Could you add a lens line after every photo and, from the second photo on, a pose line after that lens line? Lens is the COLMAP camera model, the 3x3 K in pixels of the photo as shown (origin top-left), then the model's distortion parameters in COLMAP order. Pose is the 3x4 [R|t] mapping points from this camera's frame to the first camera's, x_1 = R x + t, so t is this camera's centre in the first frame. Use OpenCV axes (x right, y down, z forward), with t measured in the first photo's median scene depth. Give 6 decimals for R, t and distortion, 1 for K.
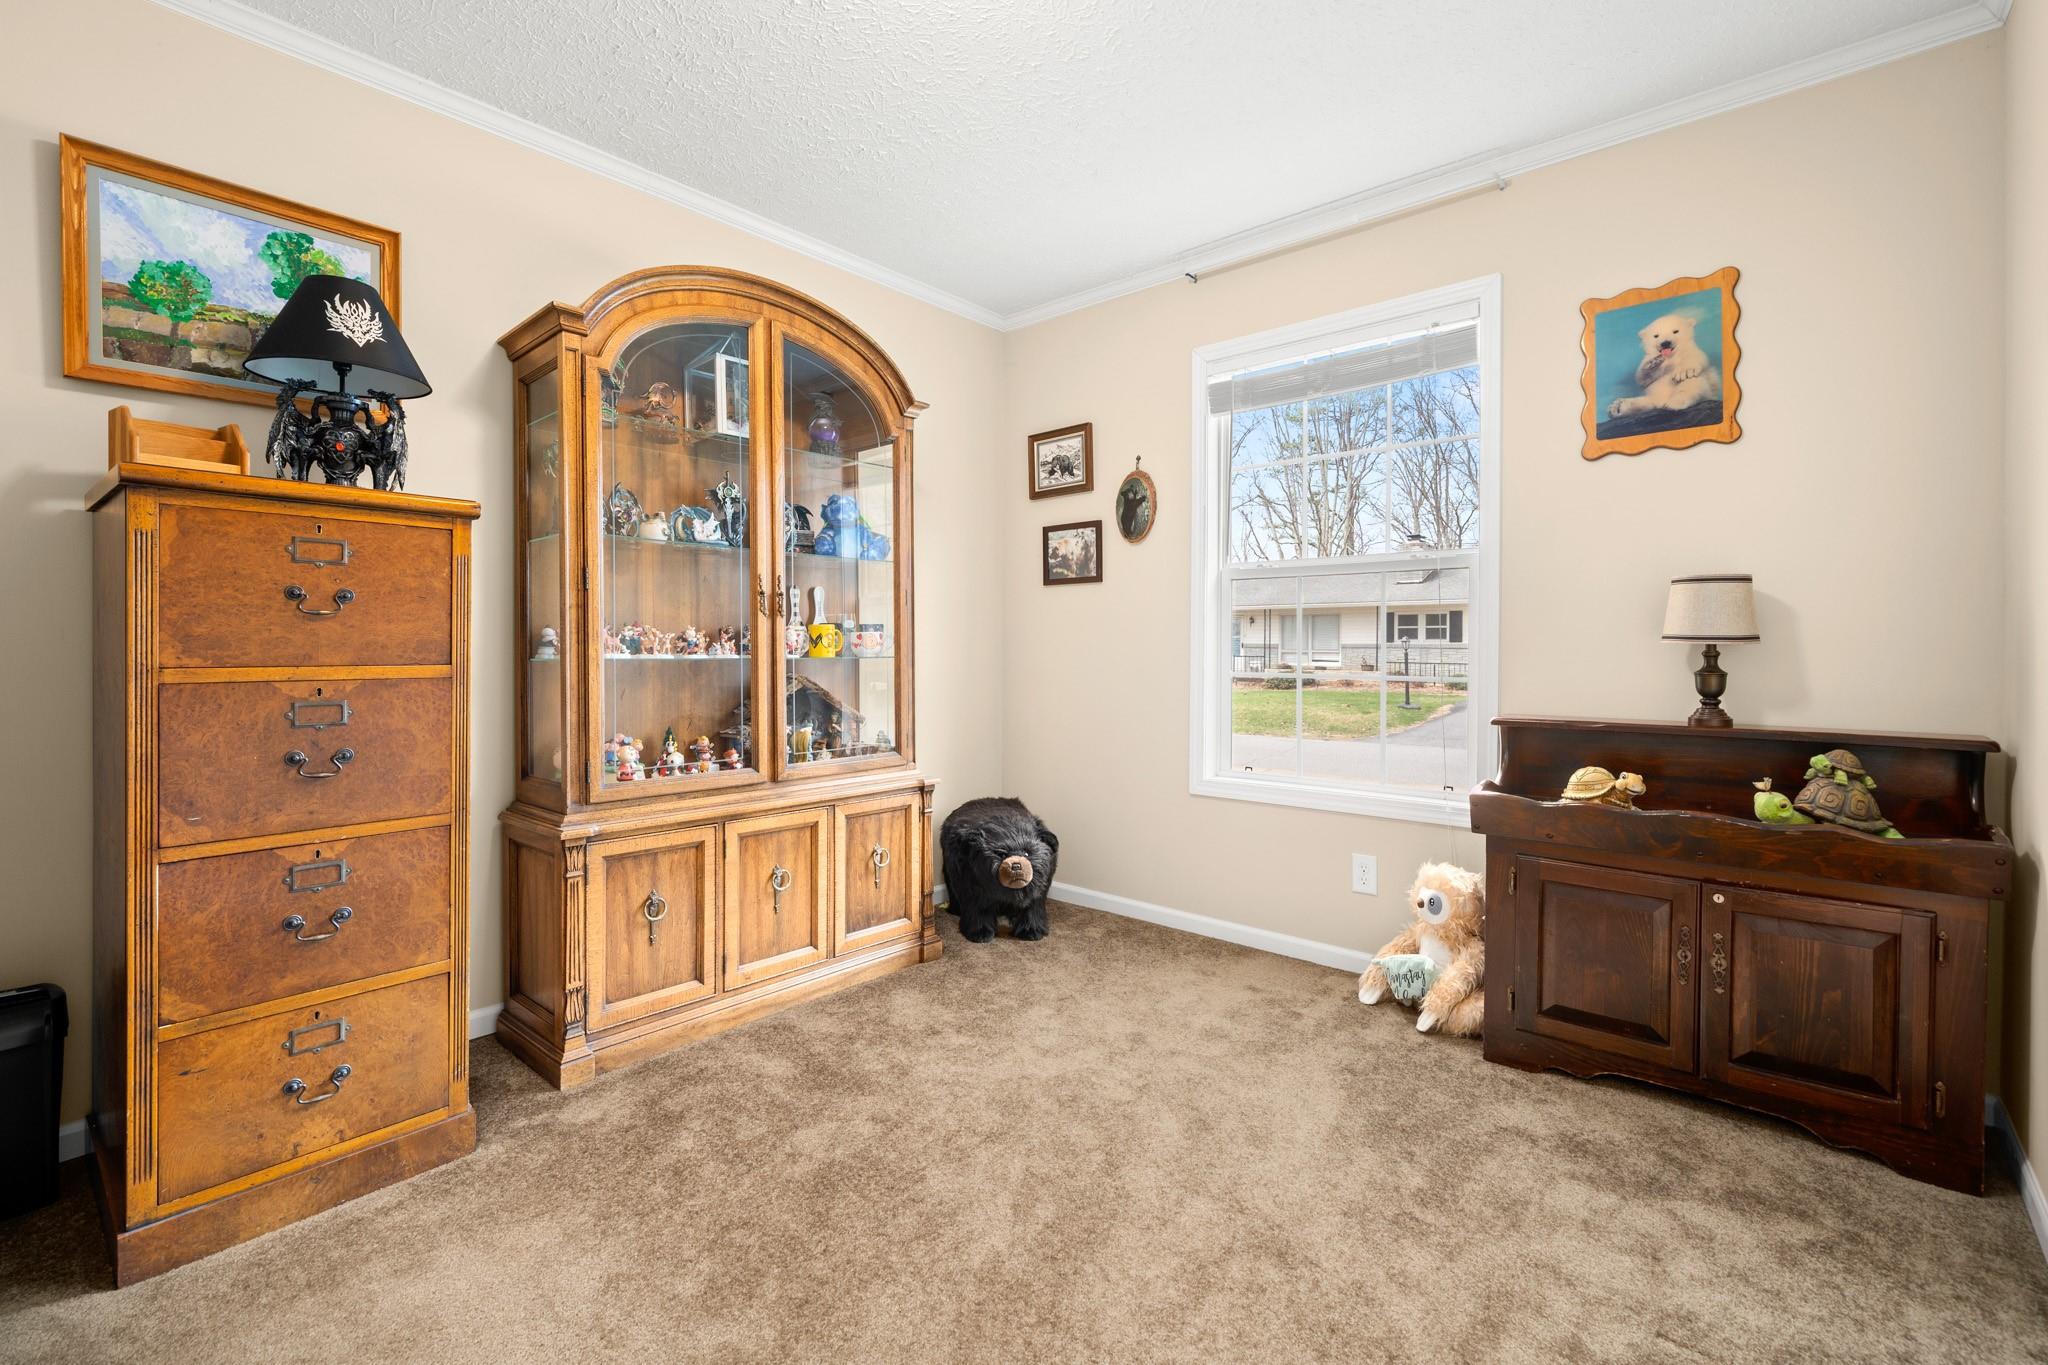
lens RADIAL K [[832.3, 0, 1025.1], [0, 832.3, 661.0], [0, 0, 1]] dist [-0.000796, -0.000035]
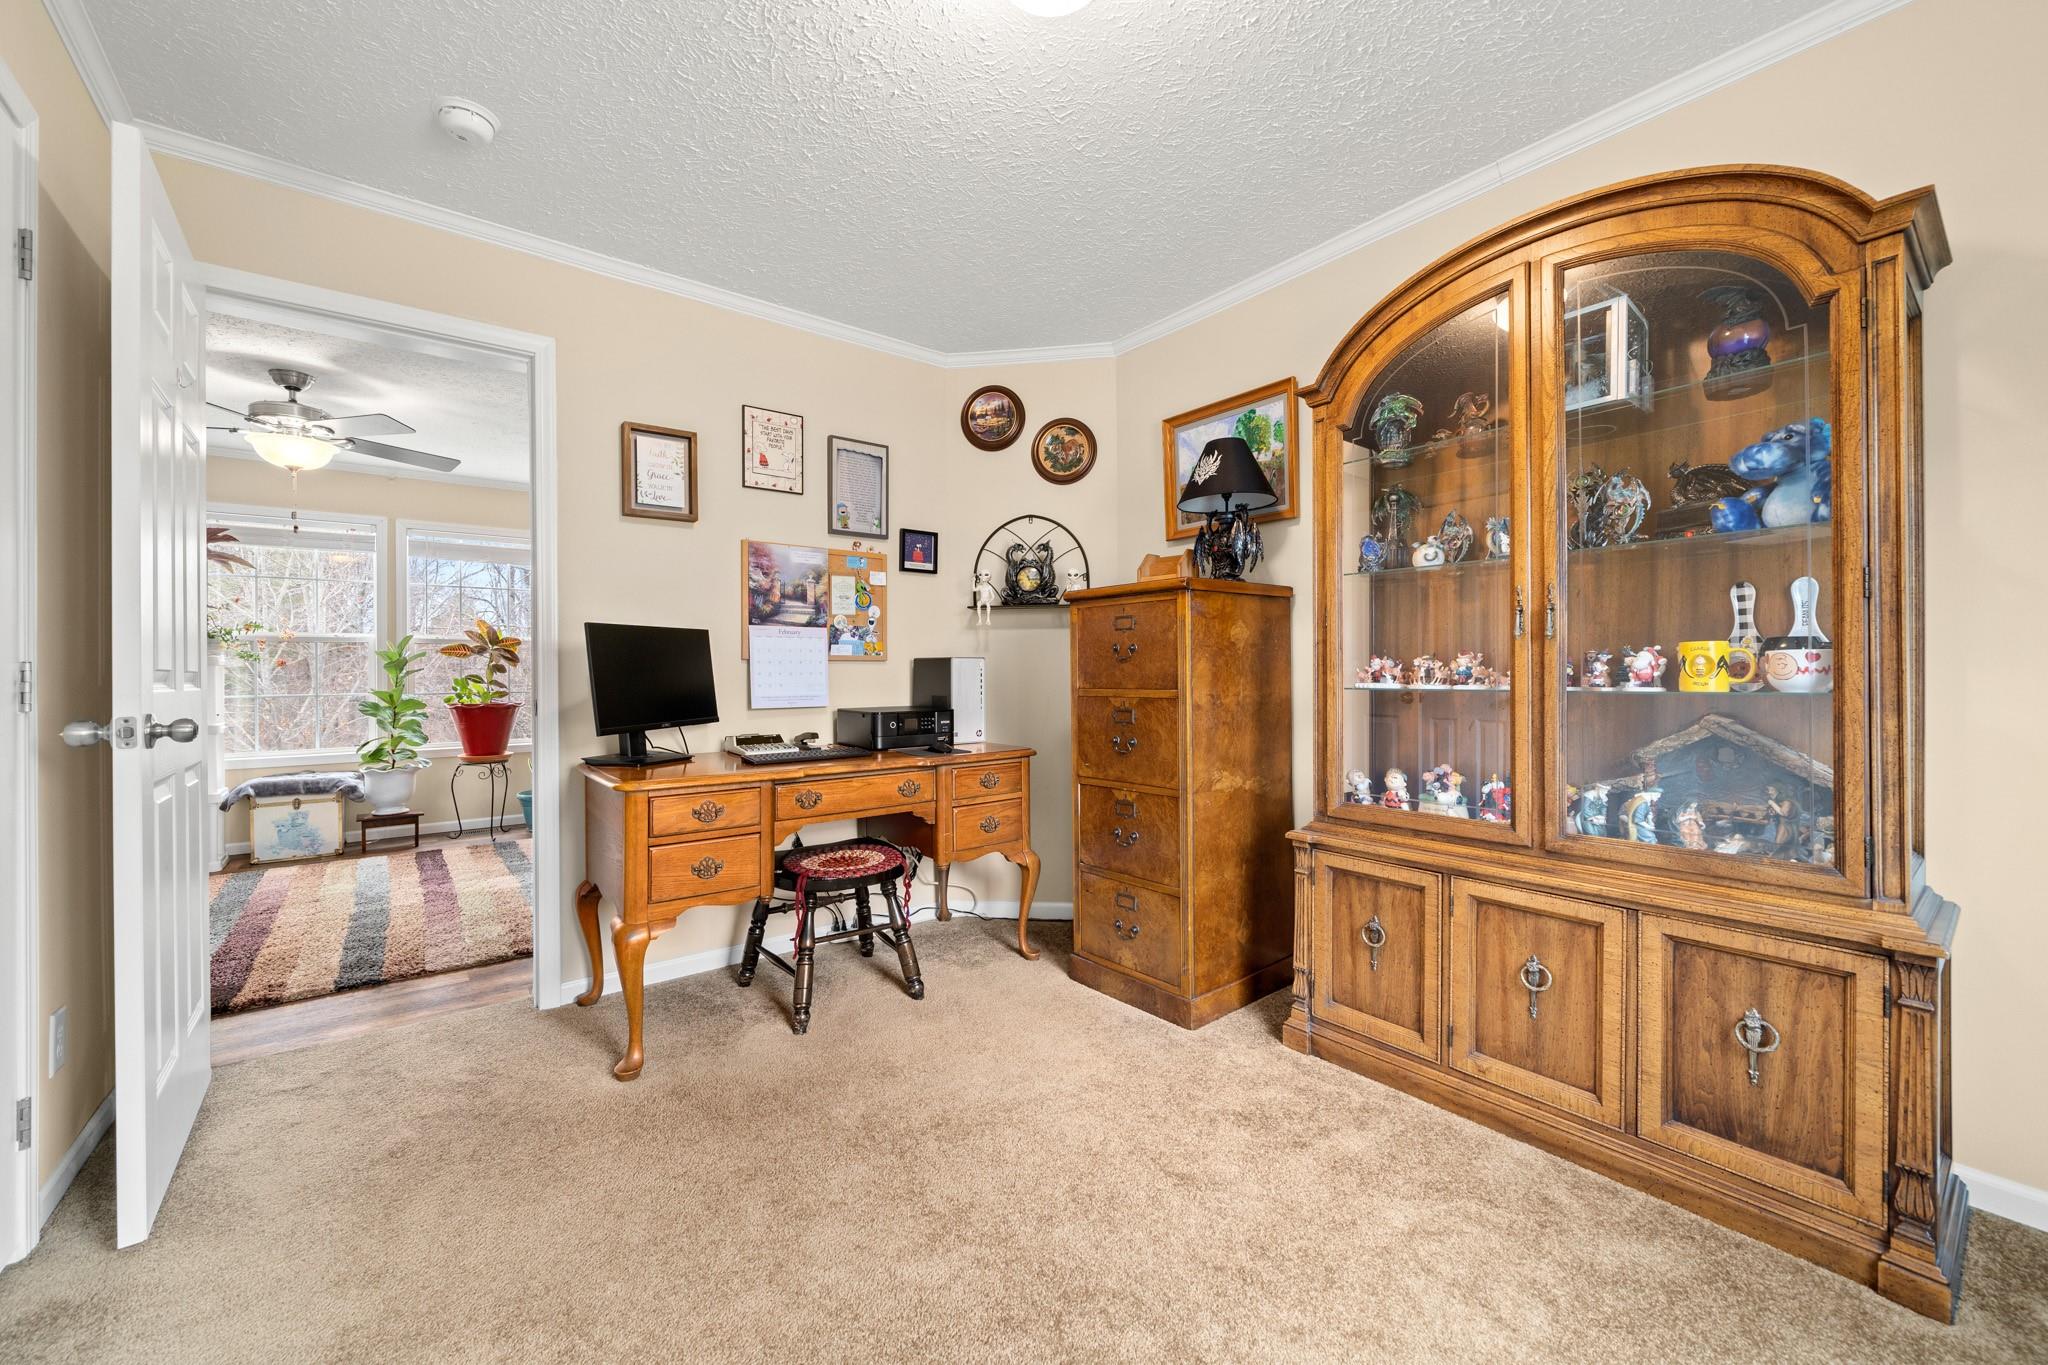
lens RADIAL K [[797.5, 0, 1024.0], [0, 797.5, 679.3], [0, 0, 1]] dist [0.001992, 0.000095]
pose [[-0.151239, 0.001443, -0.988496, 0.556589], [-0.013491, 0.999903, 0.003524, -0.011412], [0.988405, 0.013869, -0.151205, 0.691058]]
